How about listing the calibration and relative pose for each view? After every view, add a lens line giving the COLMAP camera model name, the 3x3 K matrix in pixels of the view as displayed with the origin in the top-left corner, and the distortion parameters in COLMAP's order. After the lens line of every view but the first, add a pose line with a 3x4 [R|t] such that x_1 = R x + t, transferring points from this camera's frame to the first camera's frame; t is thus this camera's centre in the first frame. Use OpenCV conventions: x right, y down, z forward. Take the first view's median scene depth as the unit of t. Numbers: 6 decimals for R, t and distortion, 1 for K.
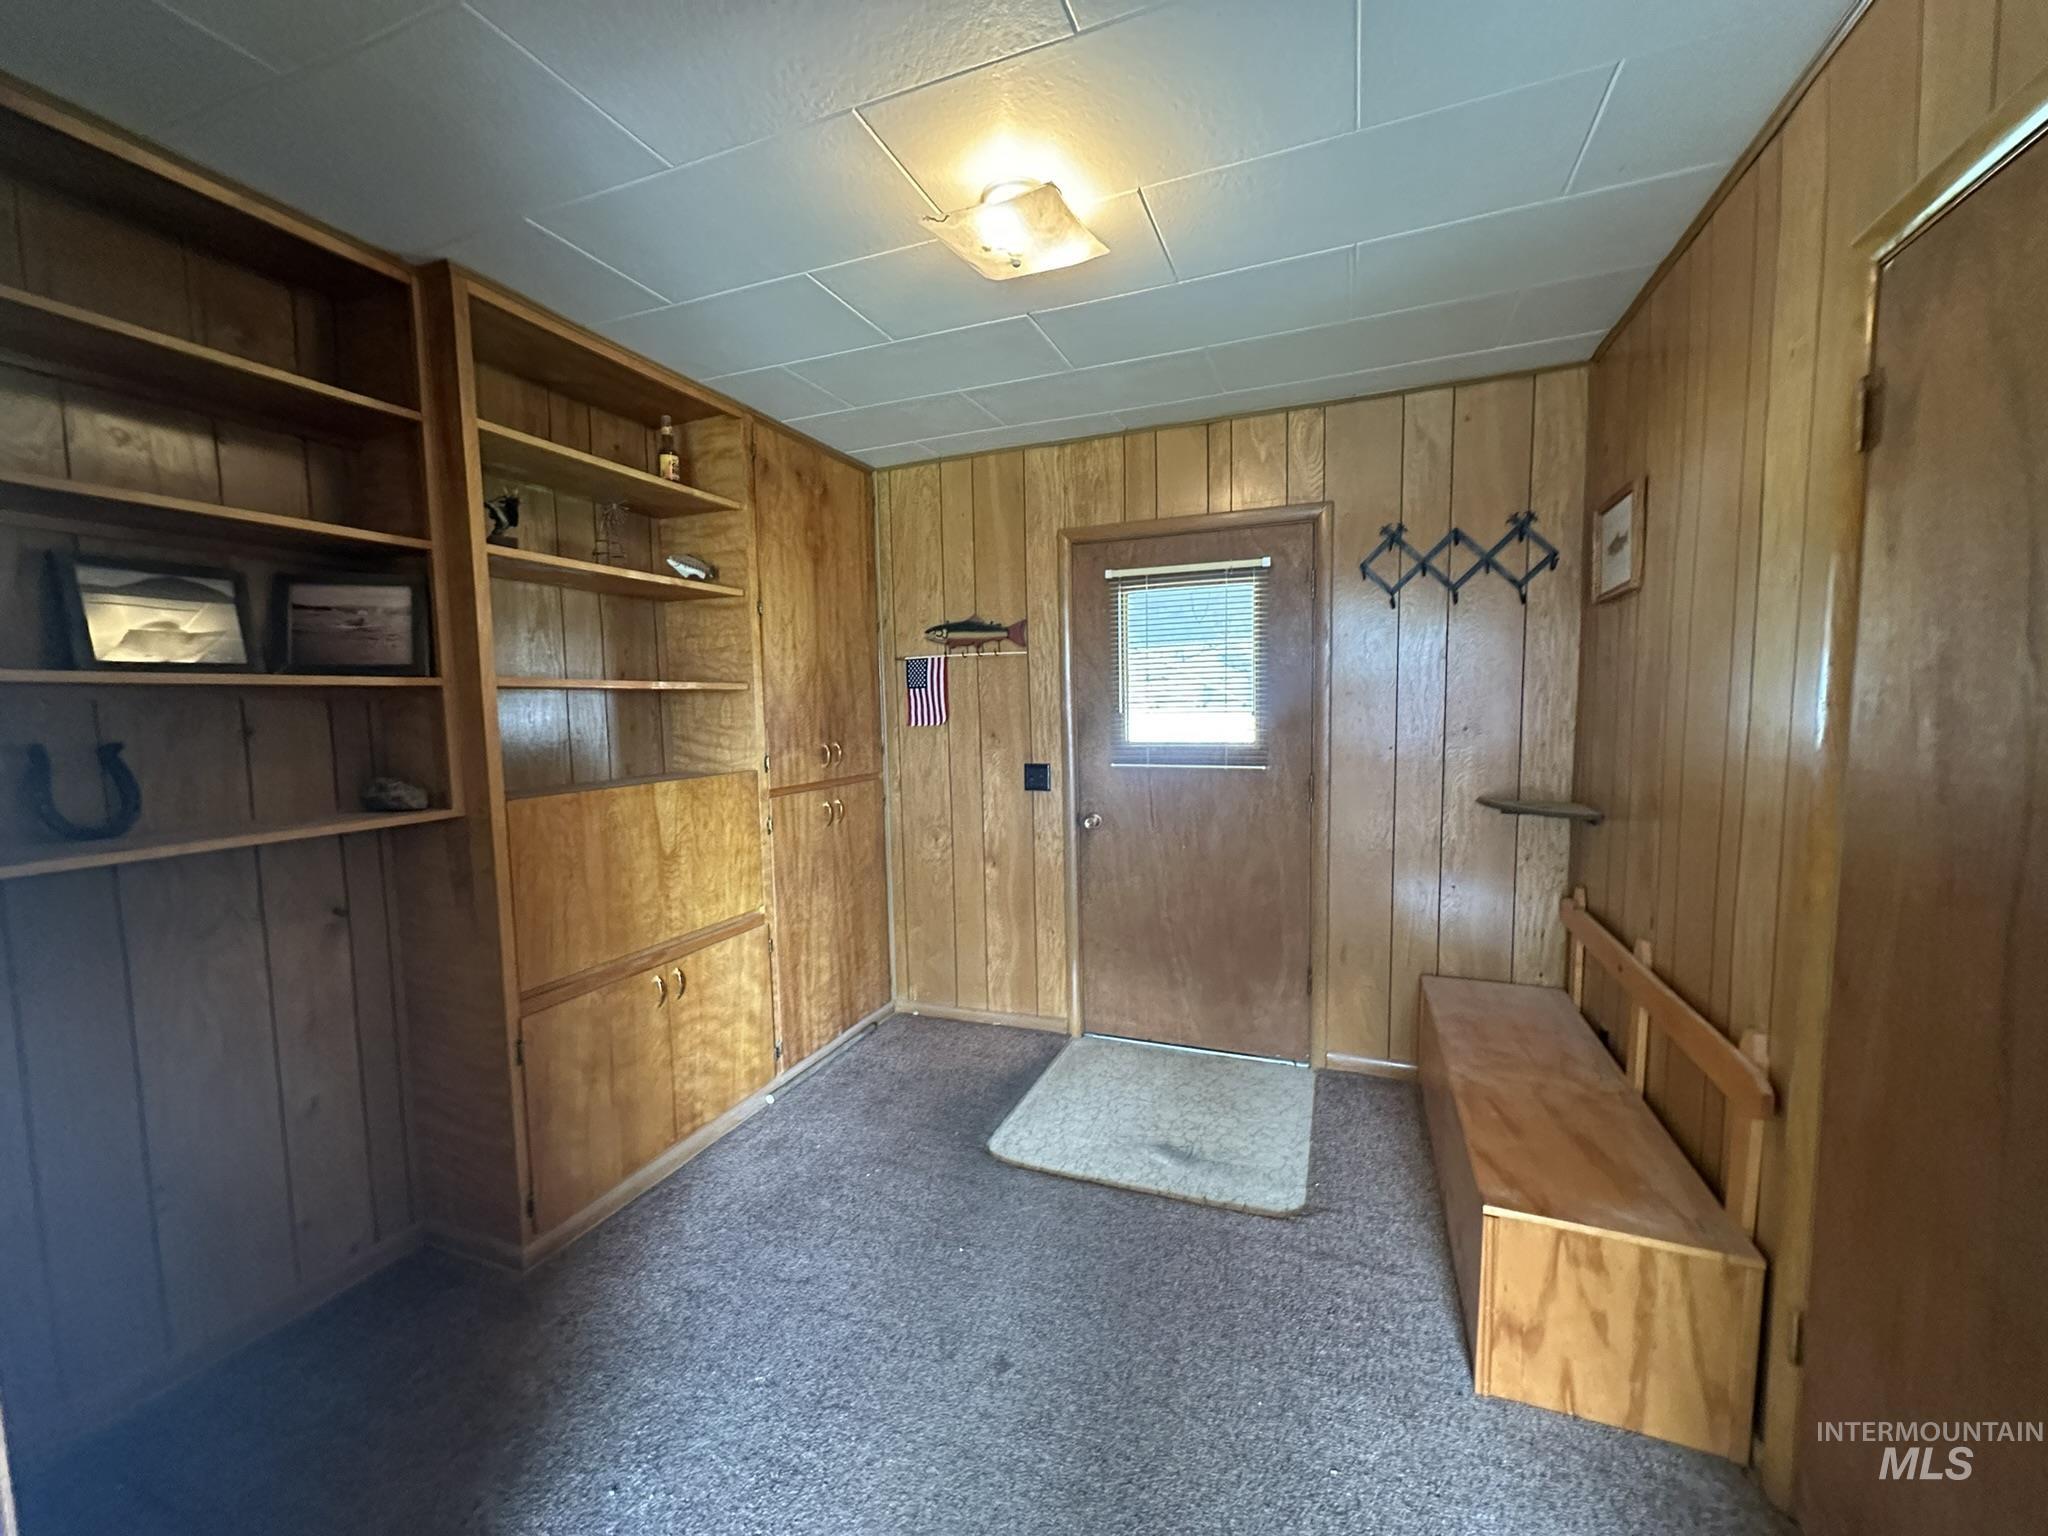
lens RADIAL K [[814.4, 0, 1031.0], [0, 814.4, 773.1], [0, 0, 1]] dist [-0.000561, 0.000249]
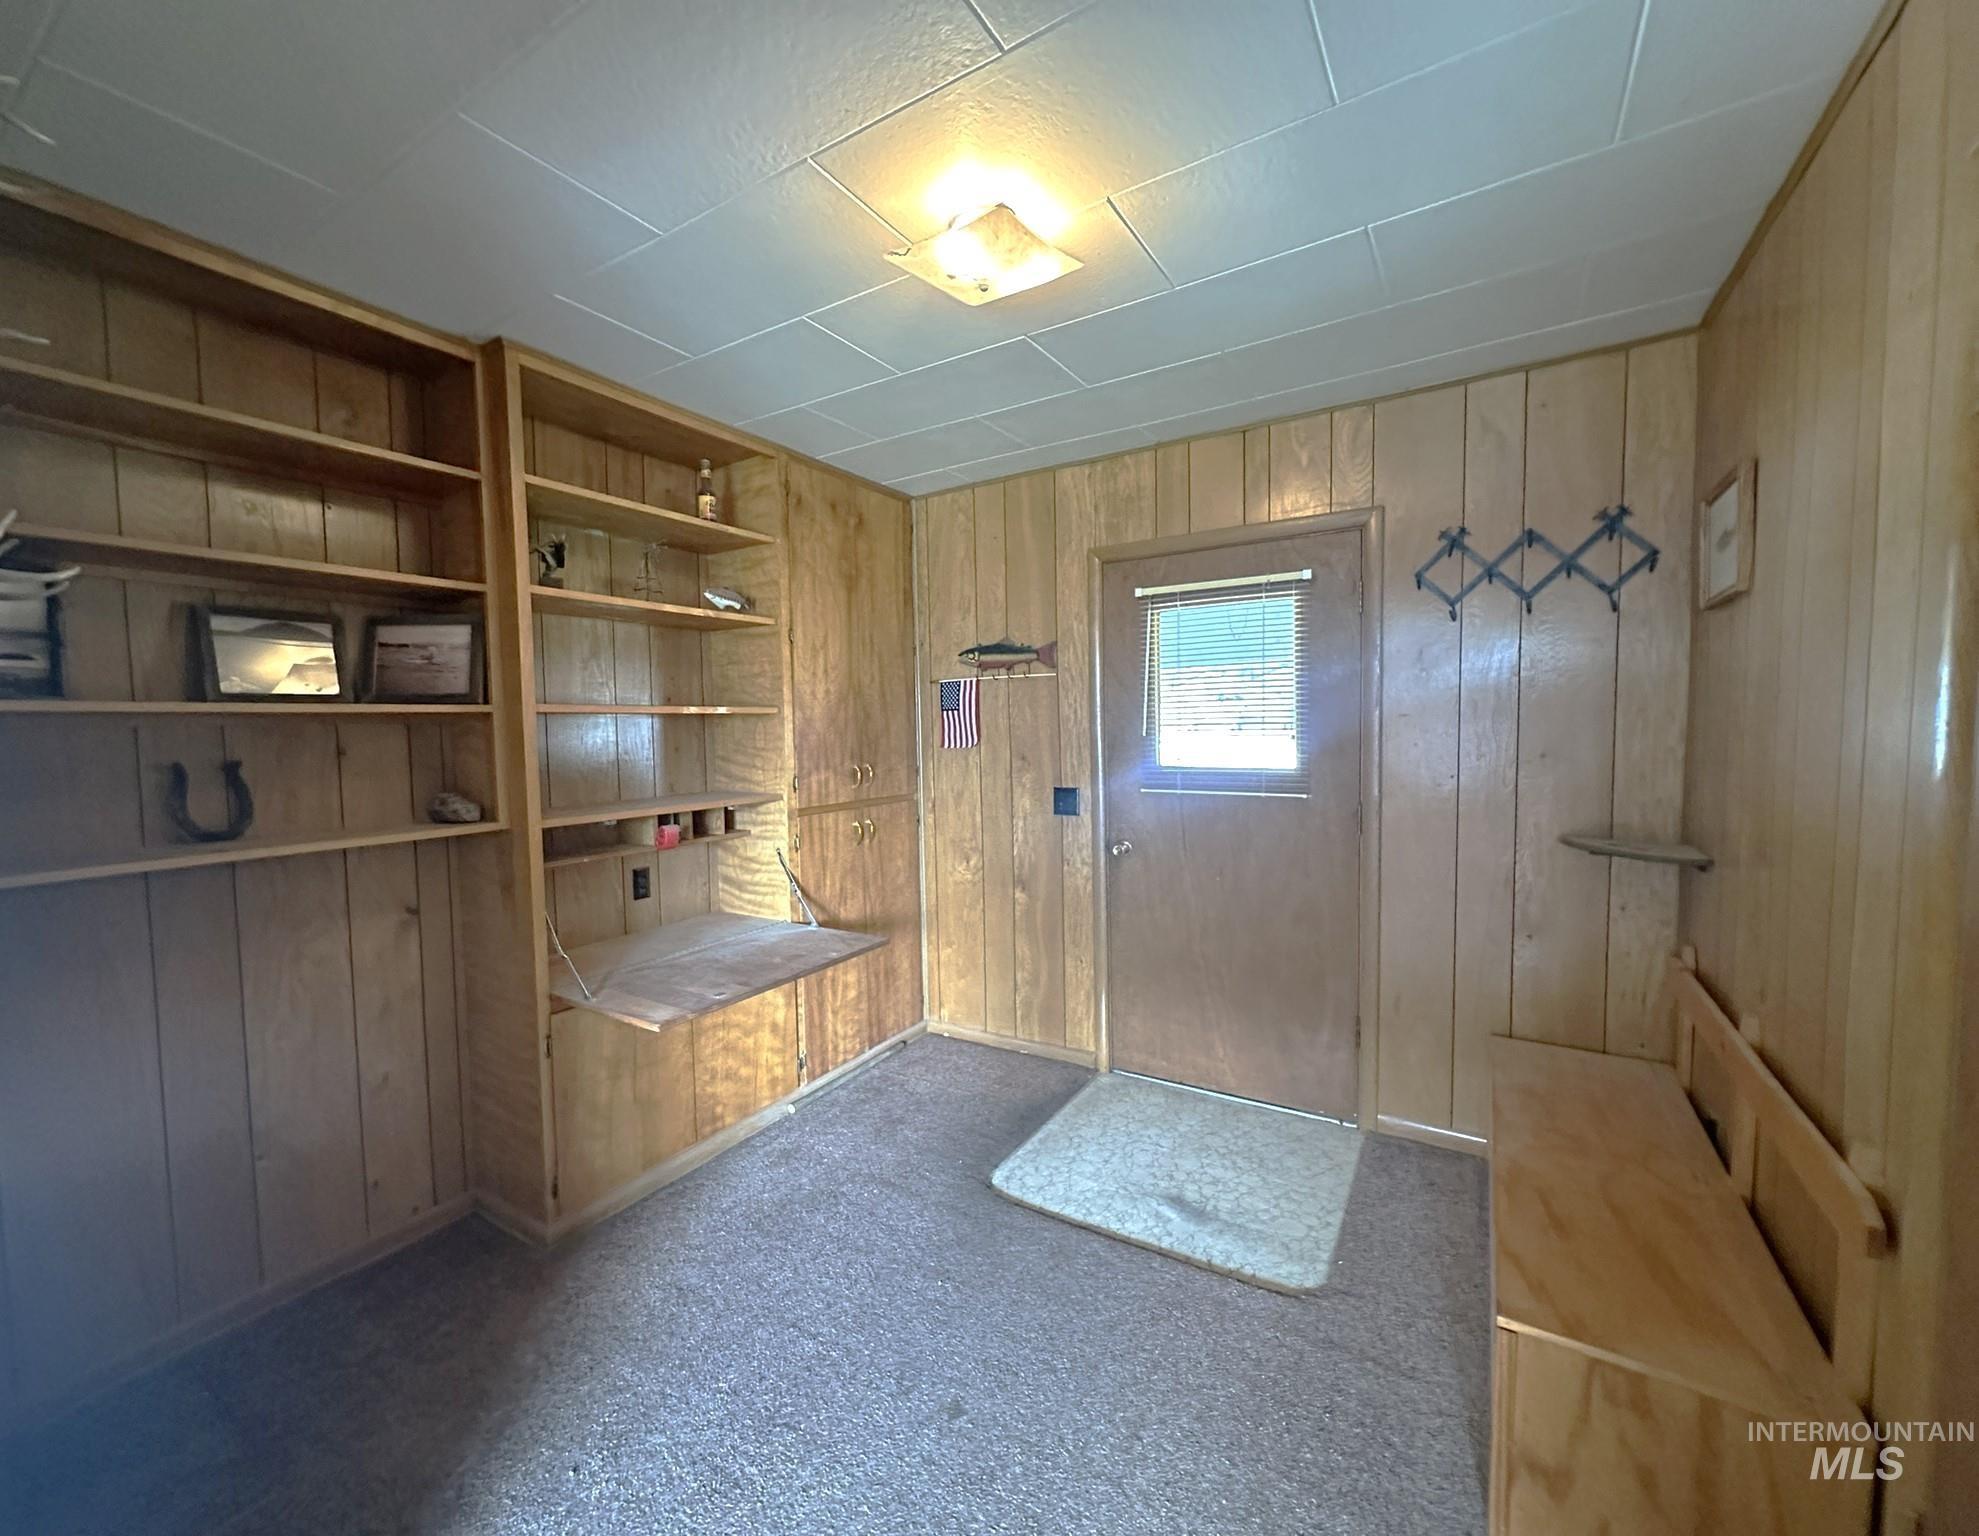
lens RADIAL K [[814.0, 0, 982.4], [0, 814.0, 772.8], [0, 0, 1]] dist [0.000170, -0.000169]
pose [[0.980299, 0.012035, -0.197153, 0.124104], [-0.016455, 0.999648, -0.020795, -0.008841], [0.196833, 0.023630, 0.980152, 0.026852]]
